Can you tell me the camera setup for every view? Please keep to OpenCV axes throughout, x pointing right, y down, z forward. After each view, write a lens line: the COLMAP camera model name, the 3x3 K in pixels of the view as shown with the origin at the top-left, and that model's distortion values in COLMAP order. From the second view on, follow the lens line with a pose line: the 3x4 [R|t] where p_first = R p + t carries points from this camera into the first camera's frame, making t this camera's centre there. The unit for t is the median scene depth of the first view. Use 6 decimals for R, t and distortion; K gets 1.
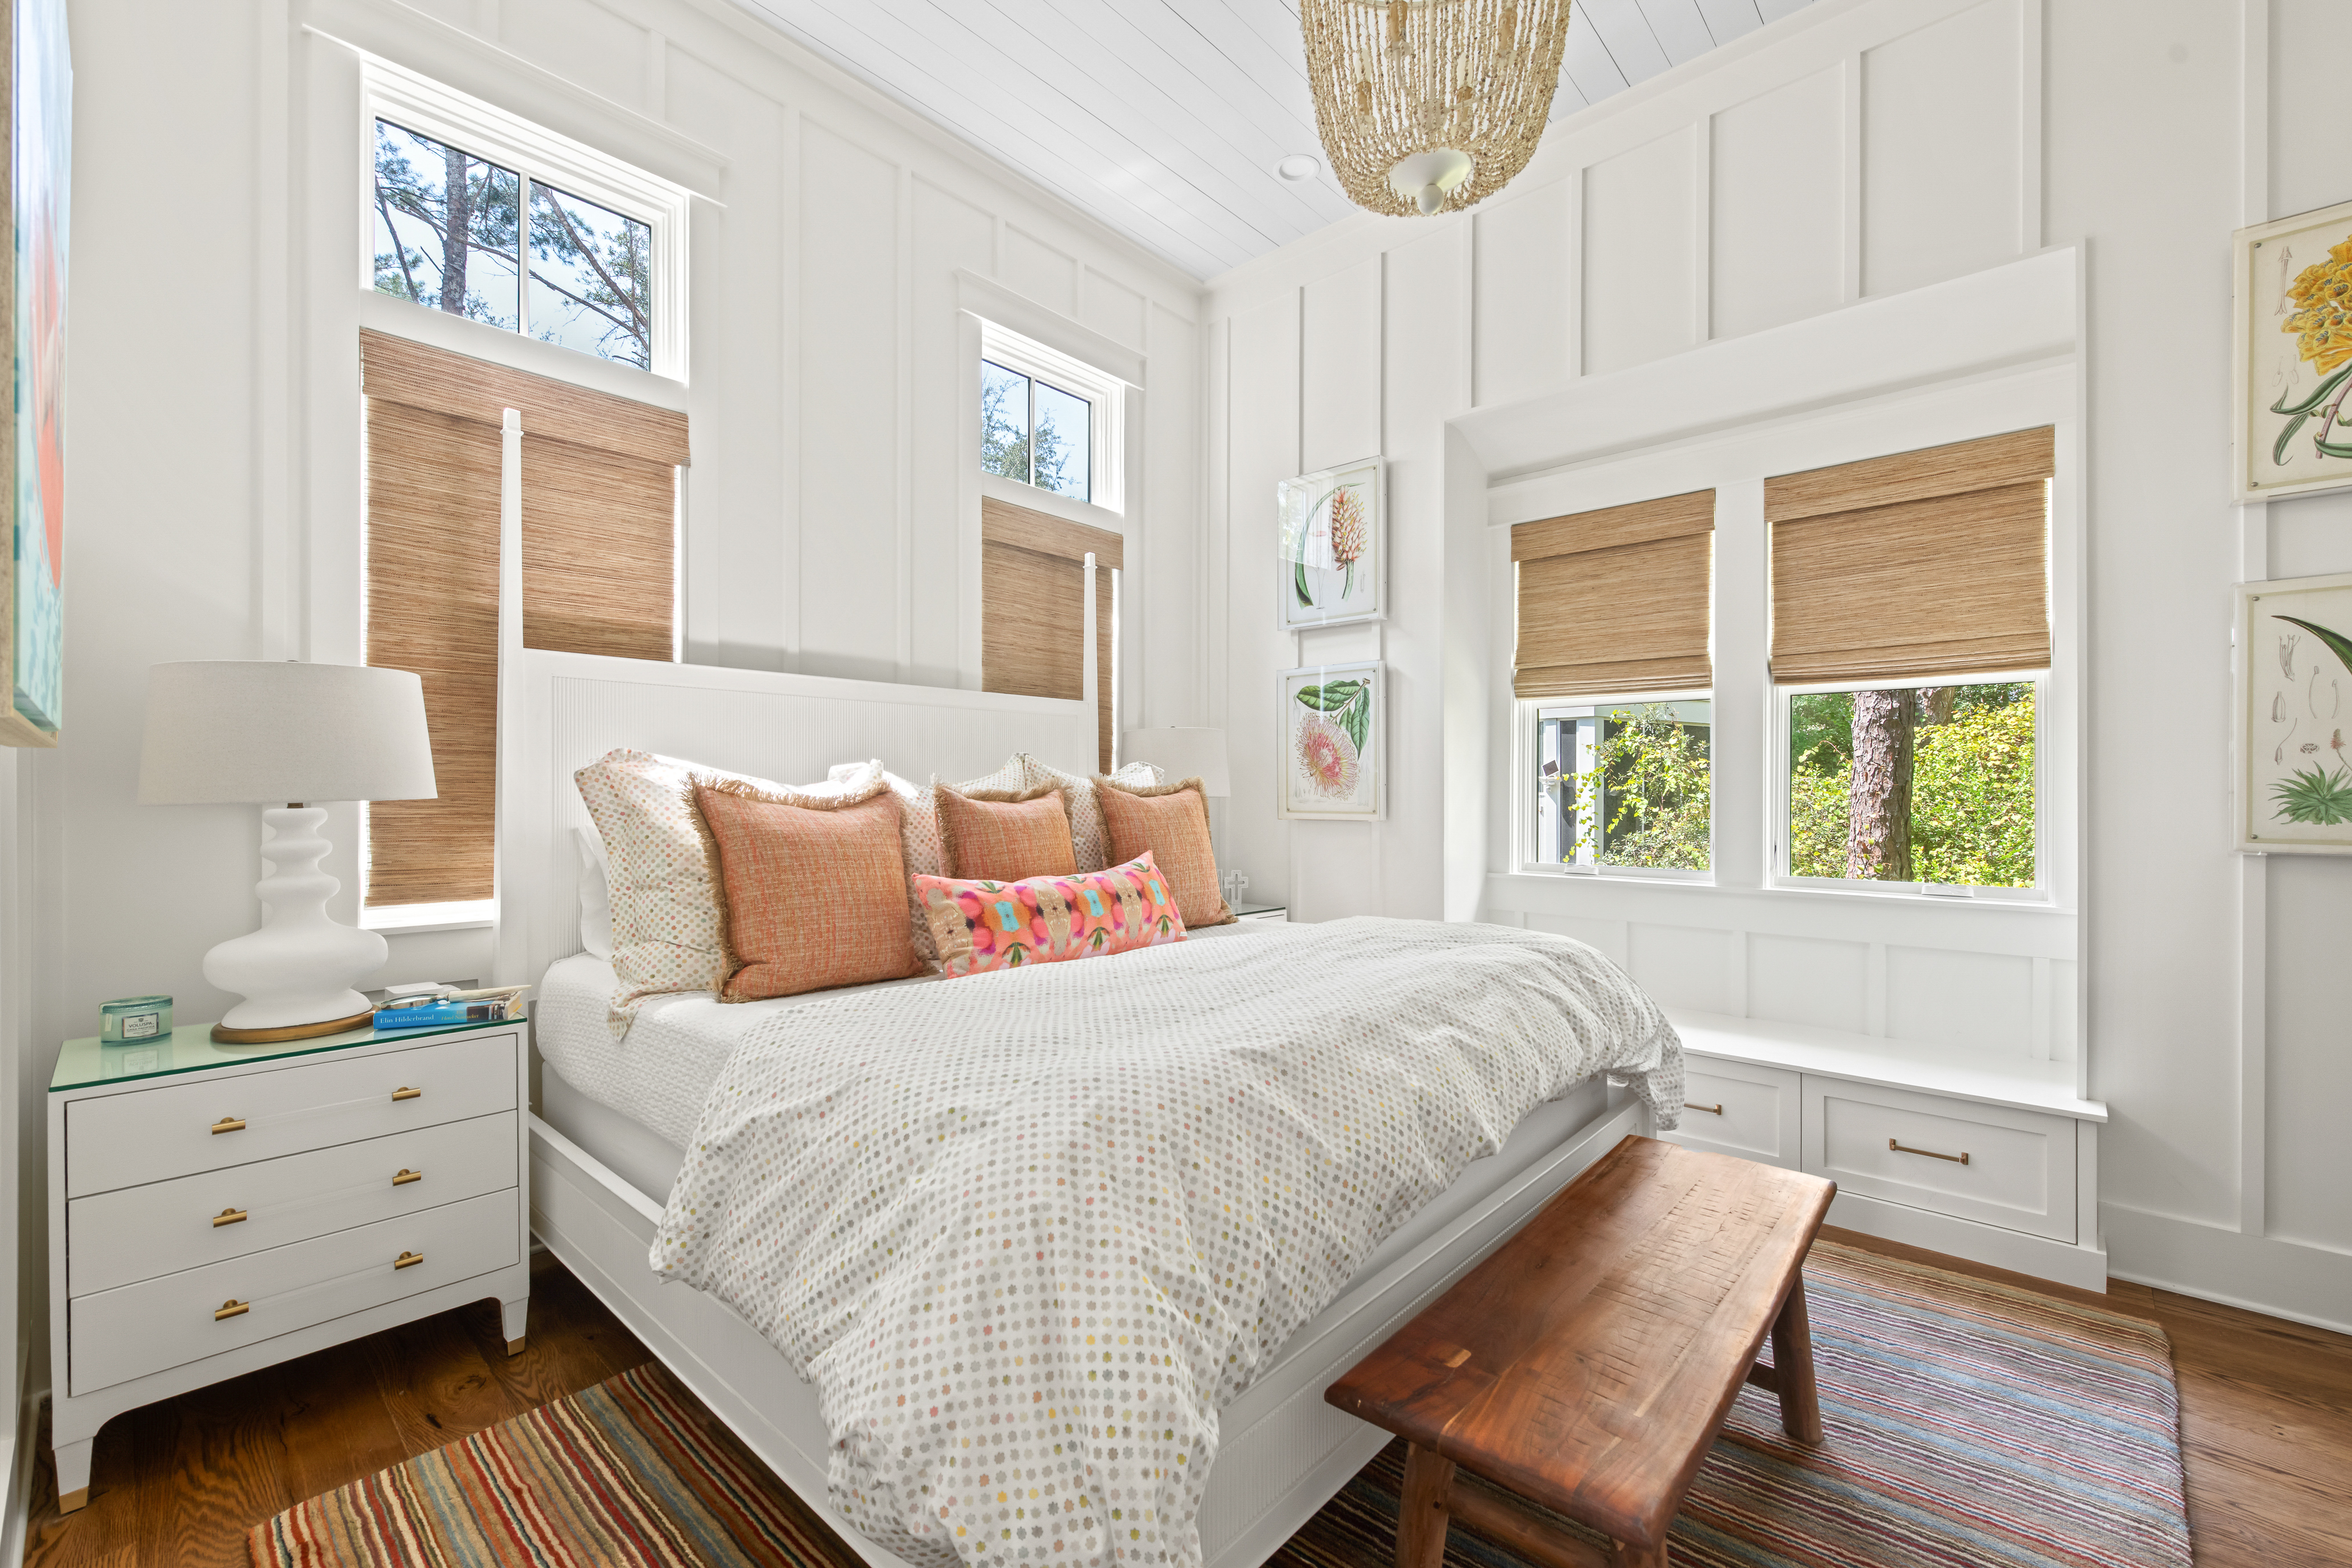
lens RADIAL K [[991.2, 0, 1152.9], [0, 991.2, 796.2], [0, 0, 1]] dist [0.007898, -0.004865]
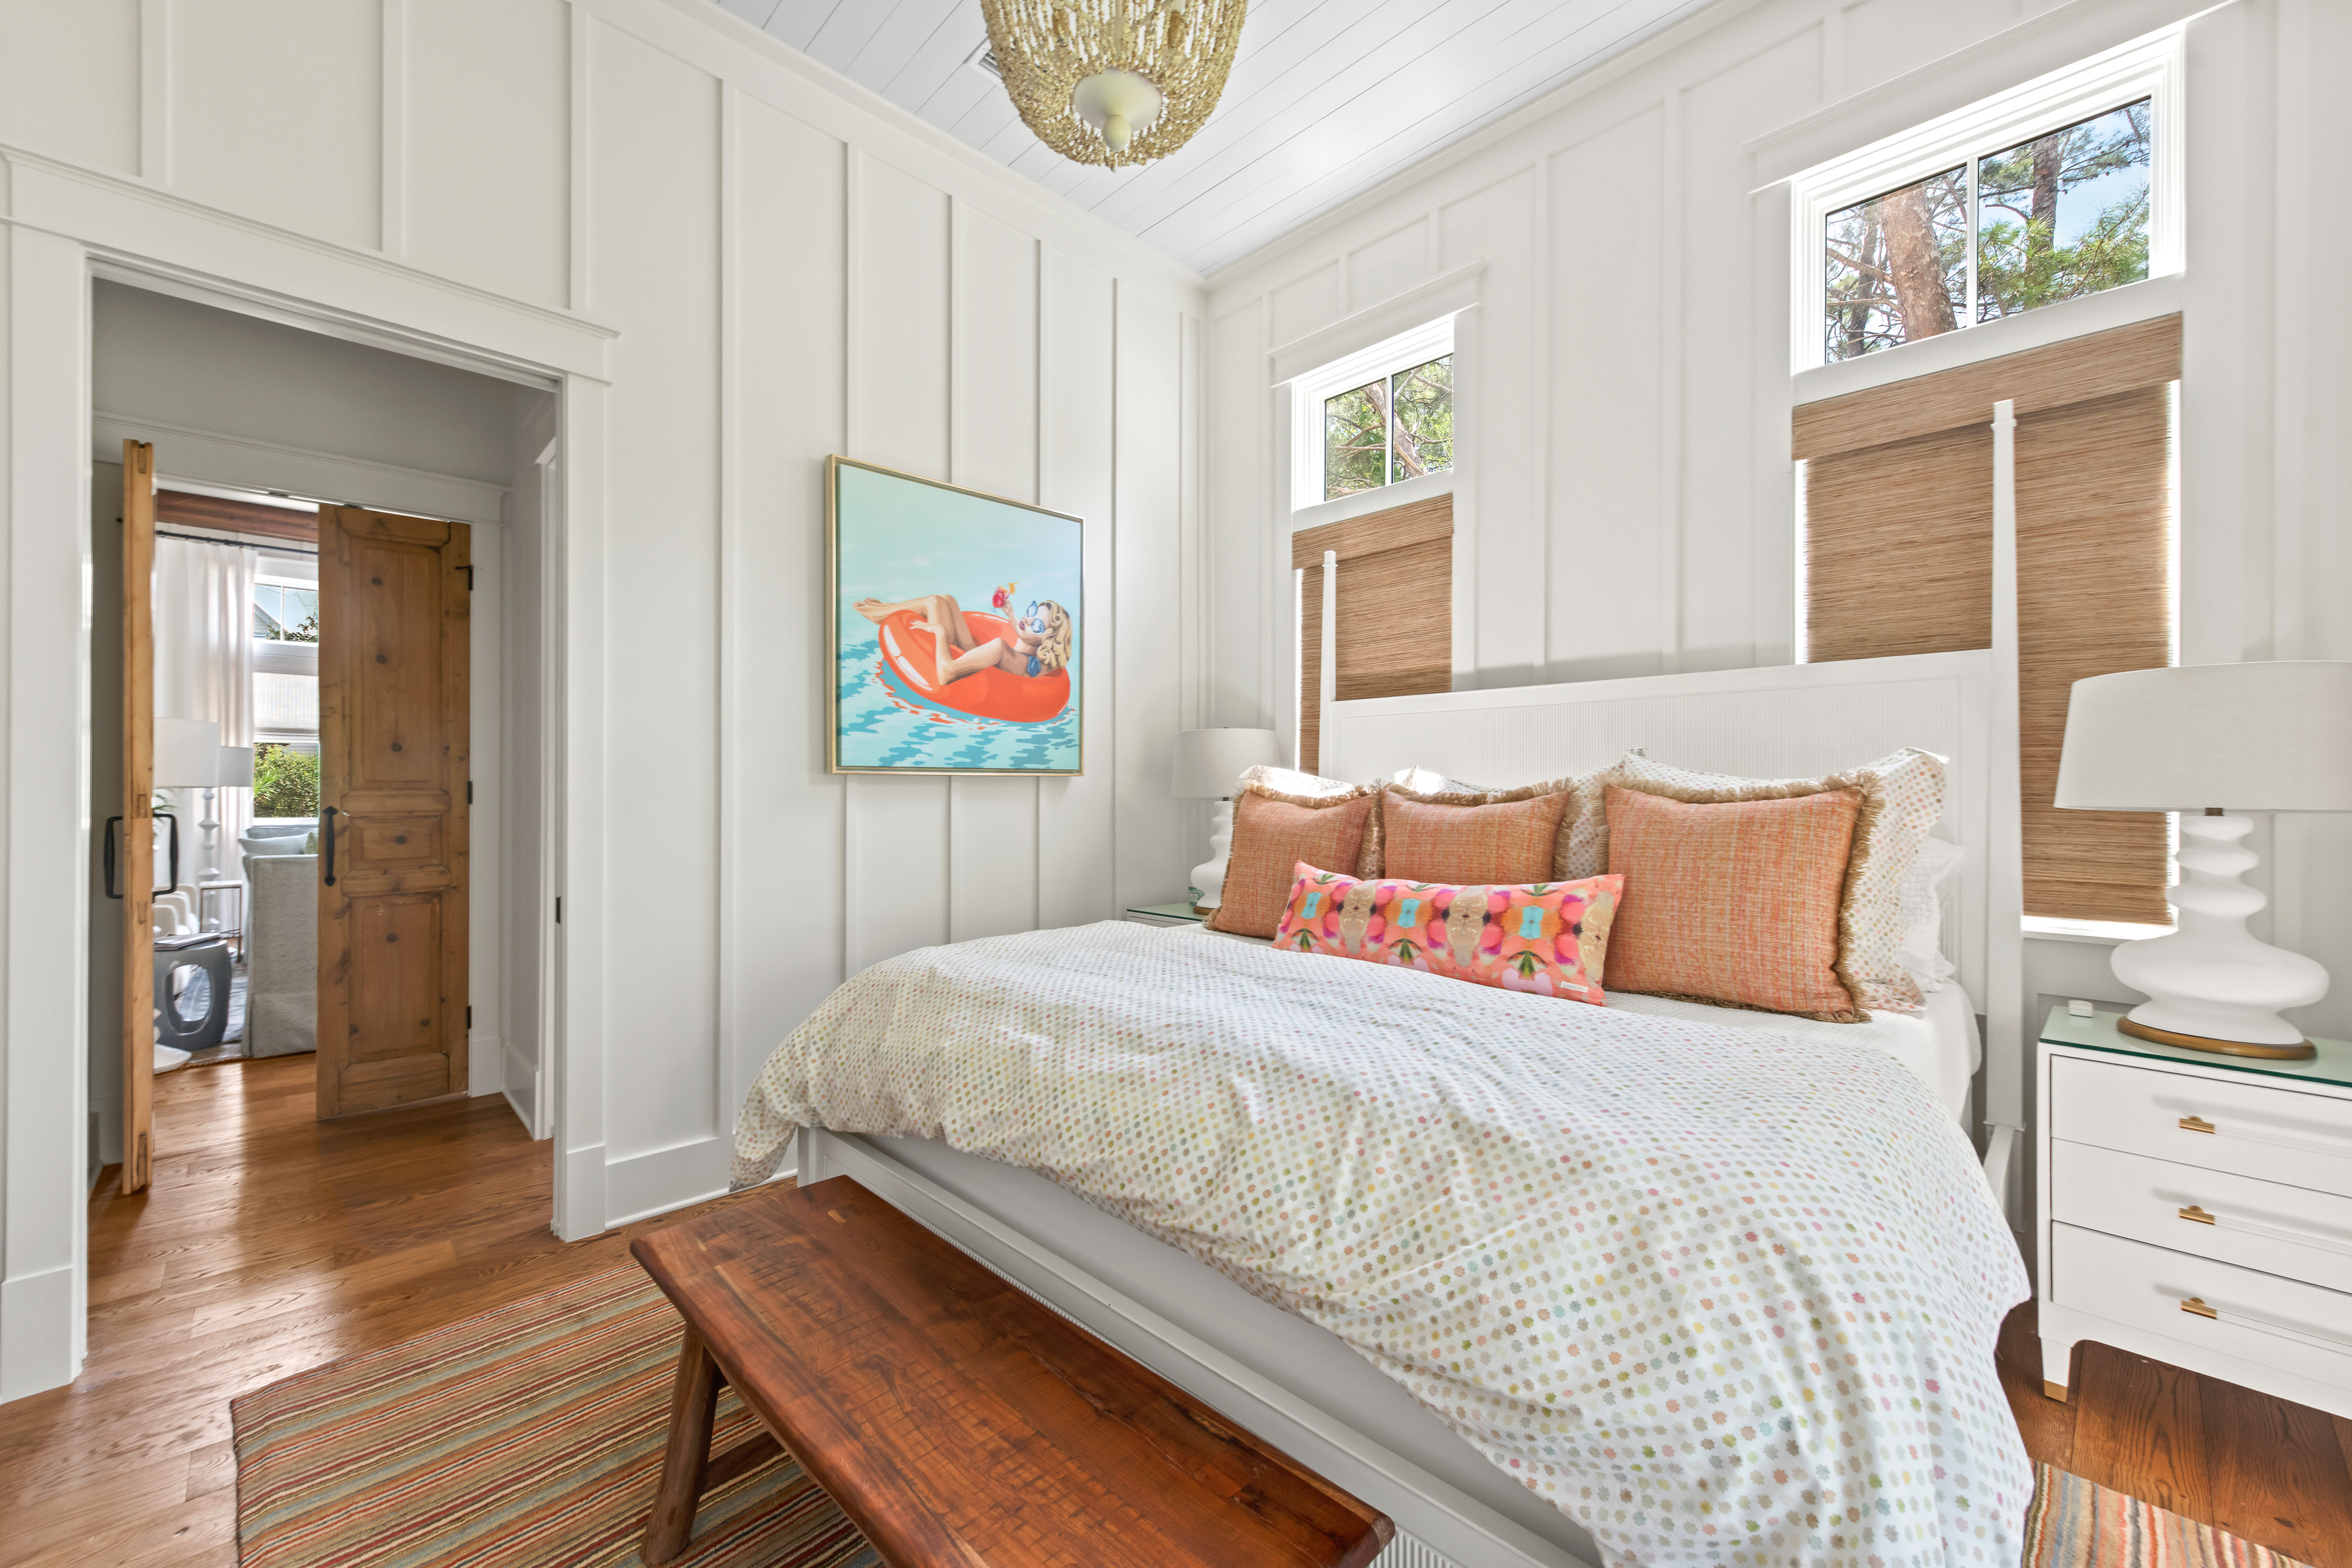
lens RADIAL K [[906.0, 0, 1213.9], [0, 906.0, 814.5], [0, 0, 1]] dist [-0.009795, -0.000439]
pose [[-0.024632, 0.023696, -0.999416, 0.279874], [-0.010352, 0.999659, 0.023957, -0.000817], [0.999643, 0.010936, -0.024378, 0.297491]]
